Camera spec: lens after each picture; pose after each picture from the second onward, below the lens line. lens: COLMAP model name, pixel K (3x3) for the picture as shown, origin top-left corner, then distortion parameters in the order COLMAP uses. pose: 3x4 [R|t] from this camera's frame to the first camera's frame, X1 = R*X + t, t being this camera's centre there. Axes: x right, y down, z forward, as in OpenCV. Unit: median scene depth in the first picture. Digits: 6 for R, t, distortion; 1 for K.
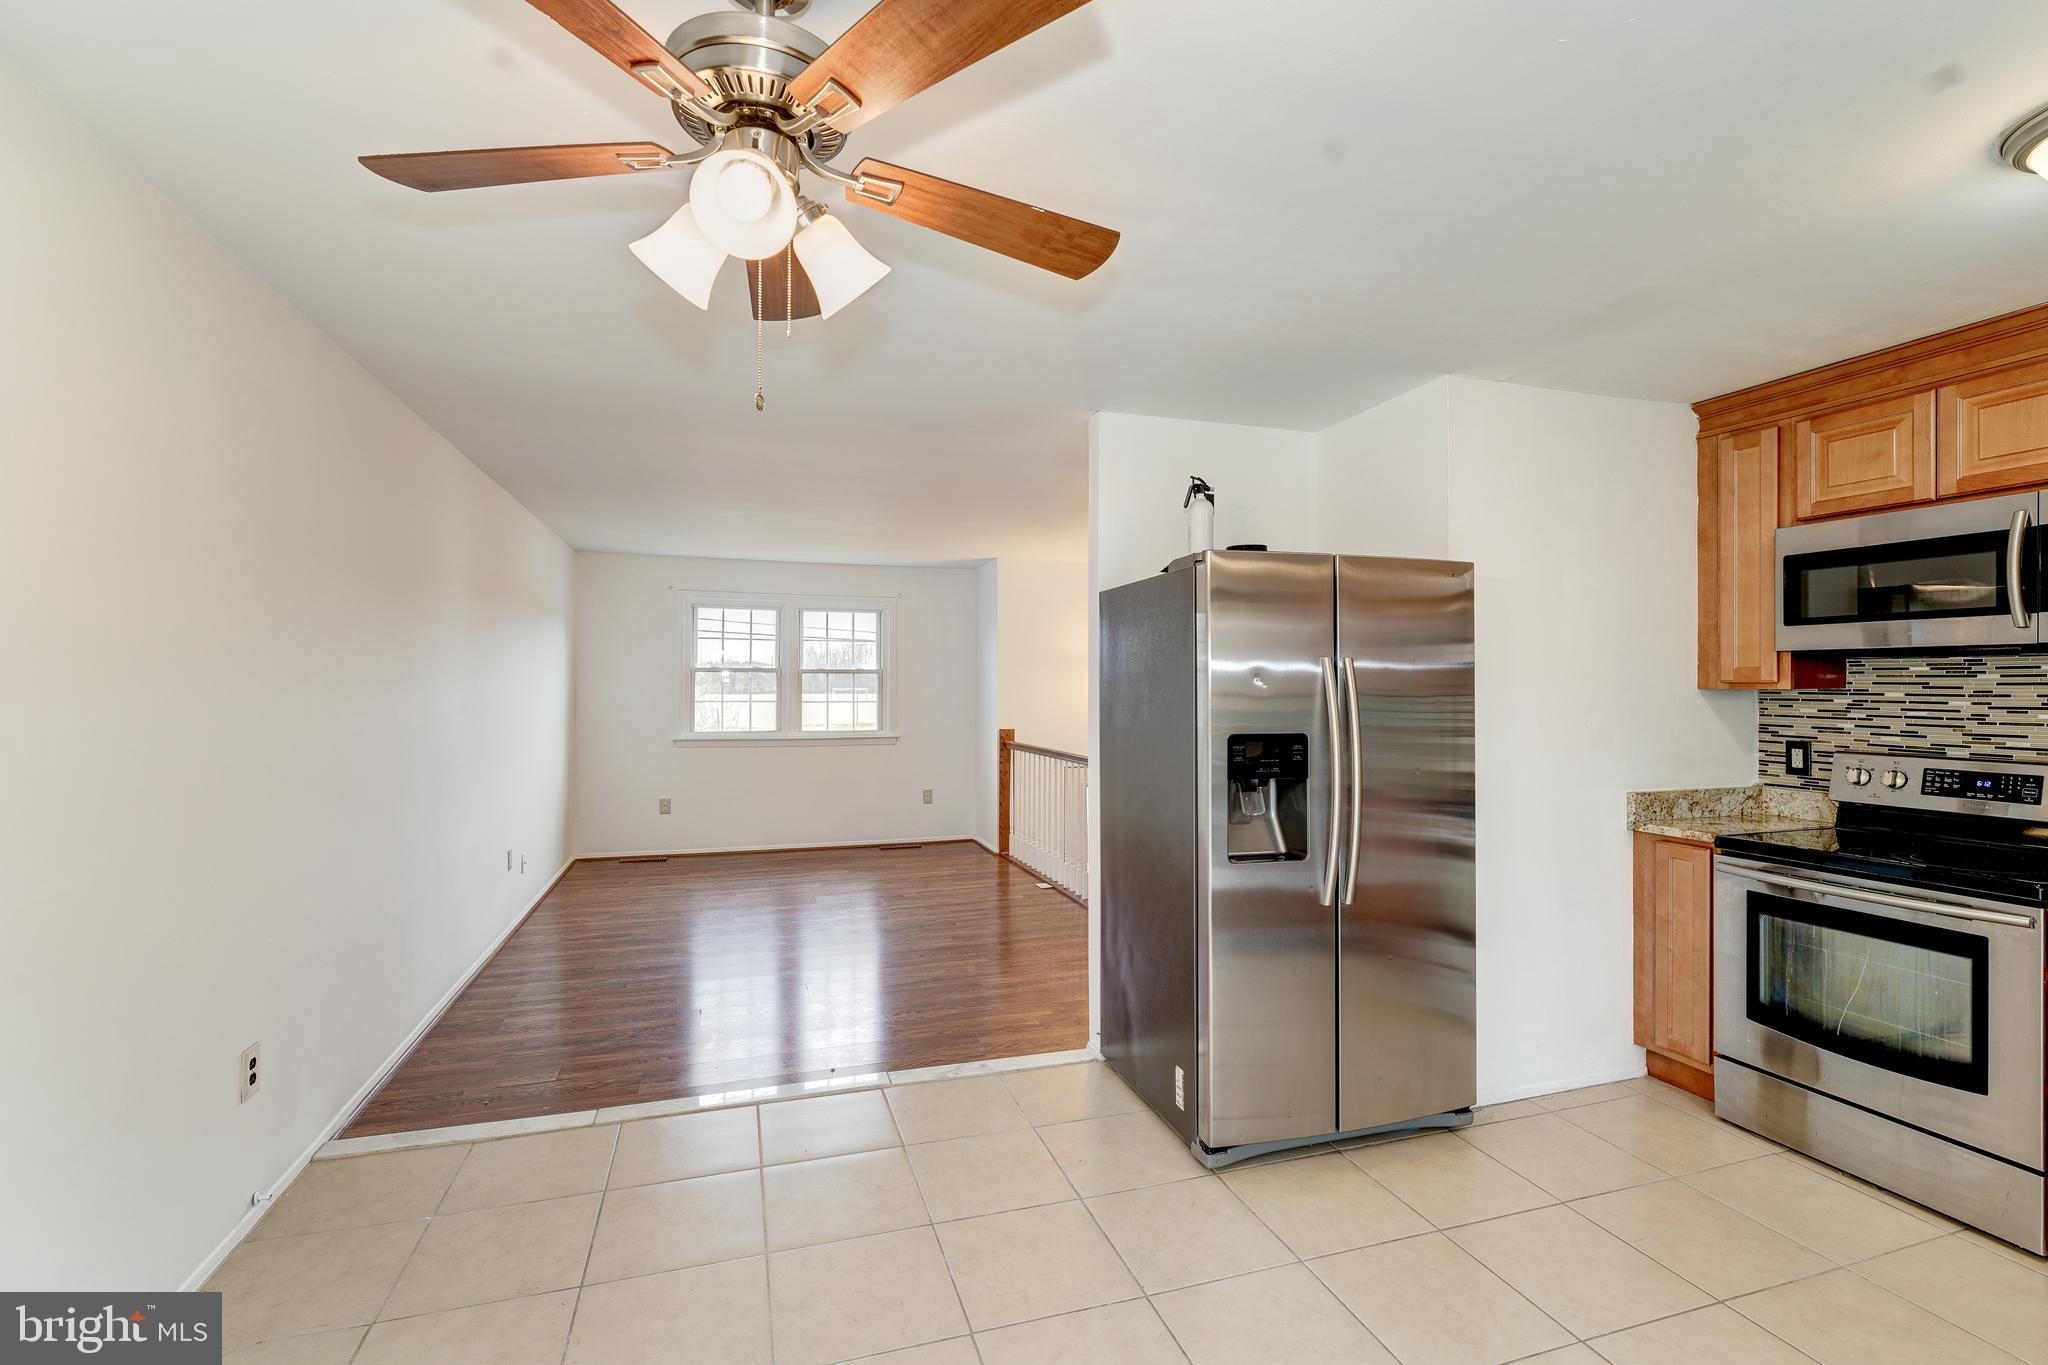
lens RADIAL K [[909.0, 0, 1007.8], [0, 909.0, 687.6], [0, 0, 1]] dist [-0.000980, 0.001977]
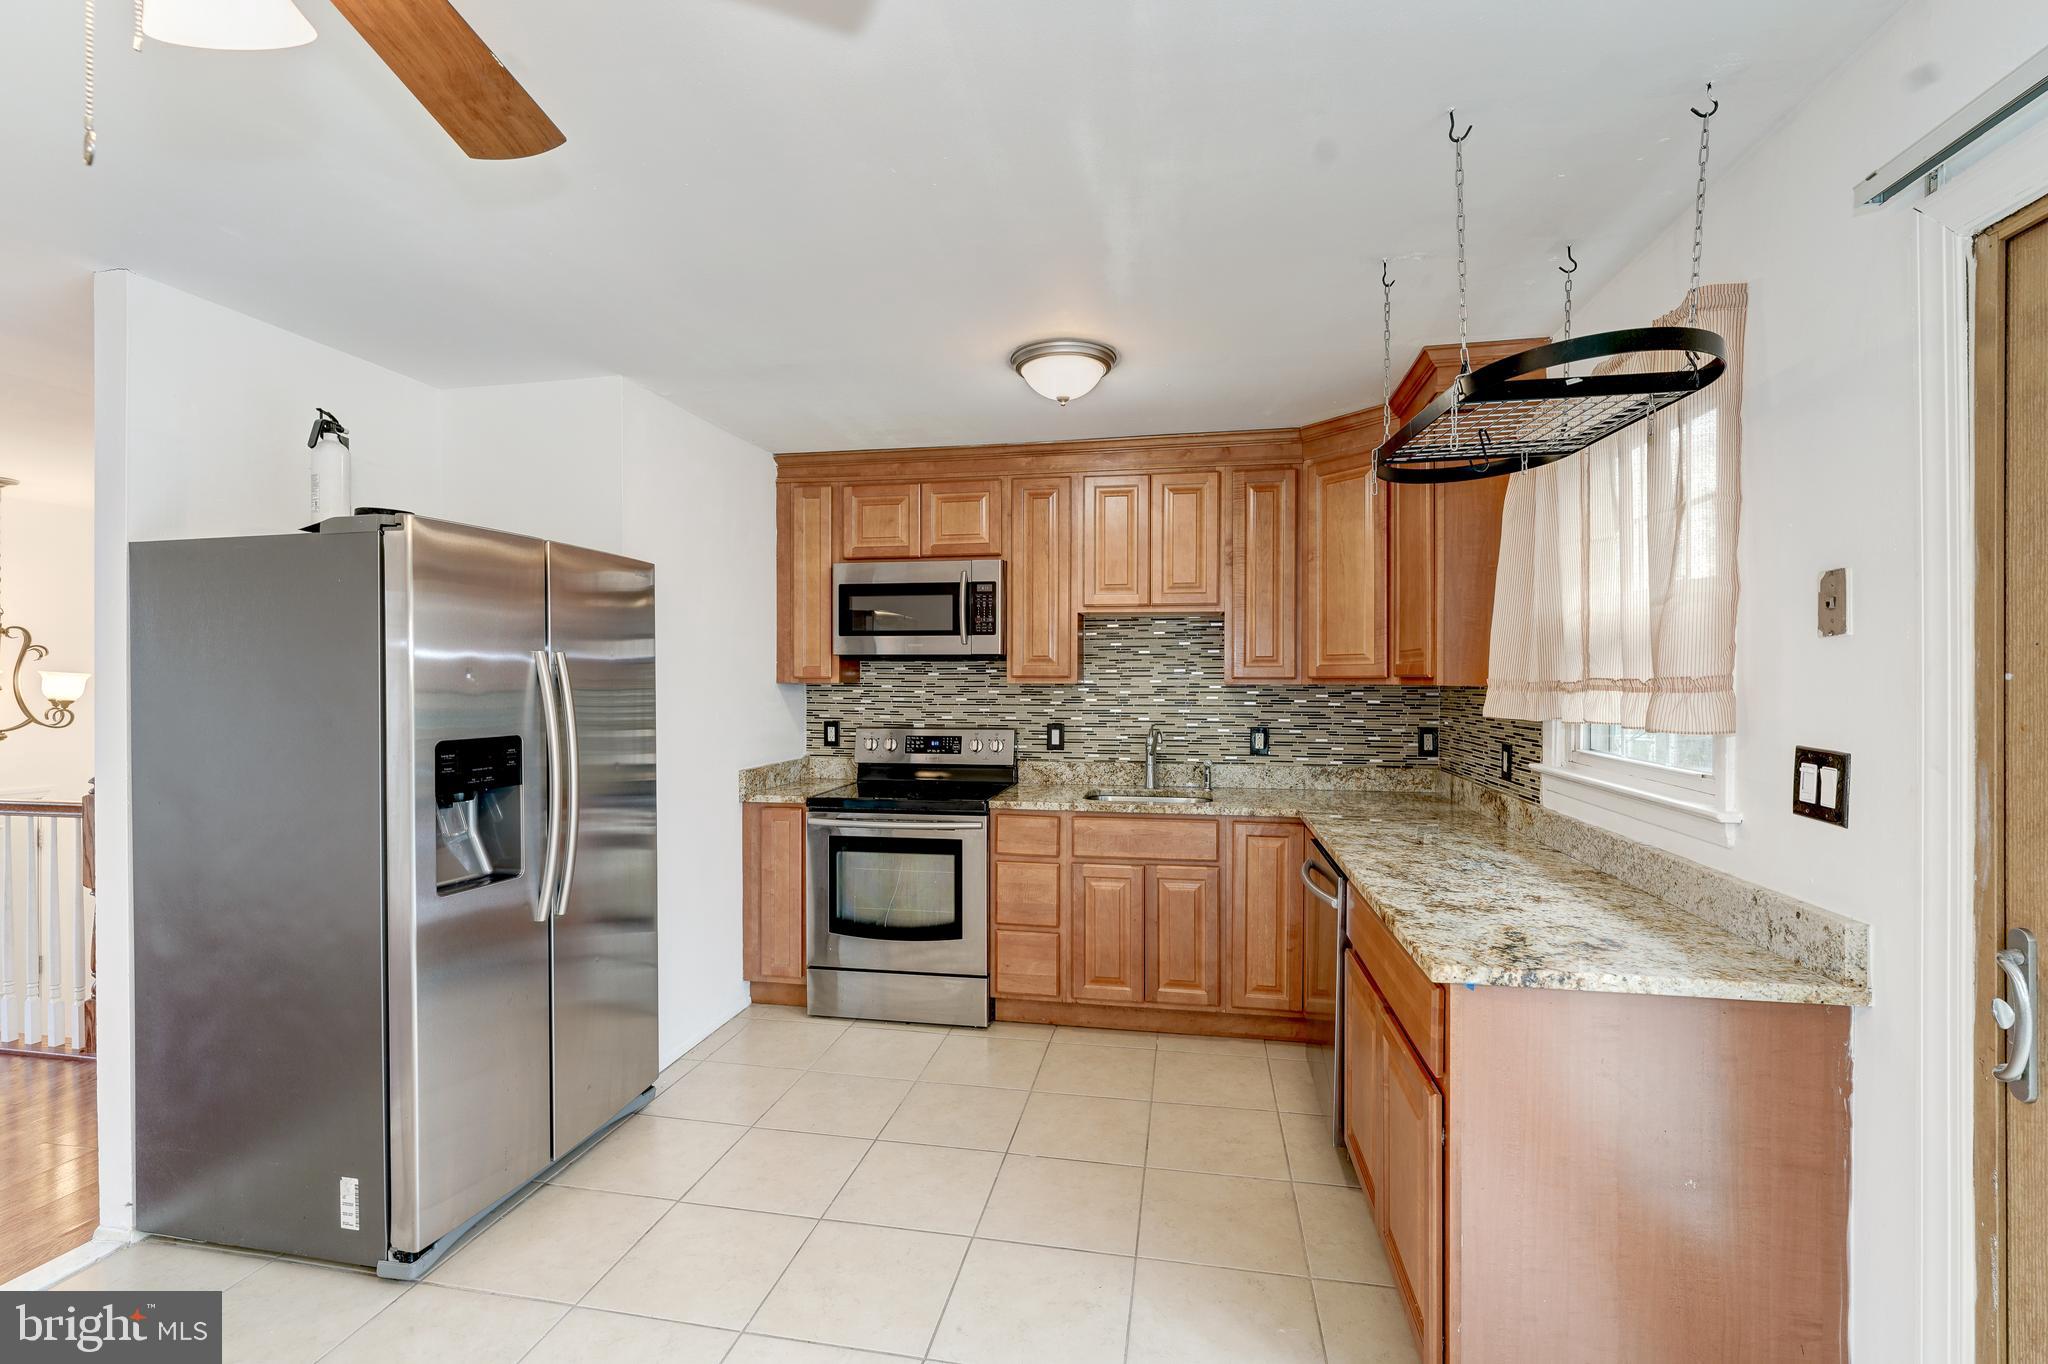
lens RADIAL K [[909.0, 0, 1035.1], [0, 909.0, 679.7], [0, 0, 1]] dist [-0.000980, 0.001977]
pose [[0.466798, -0.001000, 0.884364, -0.192179], [0.002025, 0.999998, 0.000062, -0.002209], [-0.884362, 0.001761, 0.466799, 0.108671]]
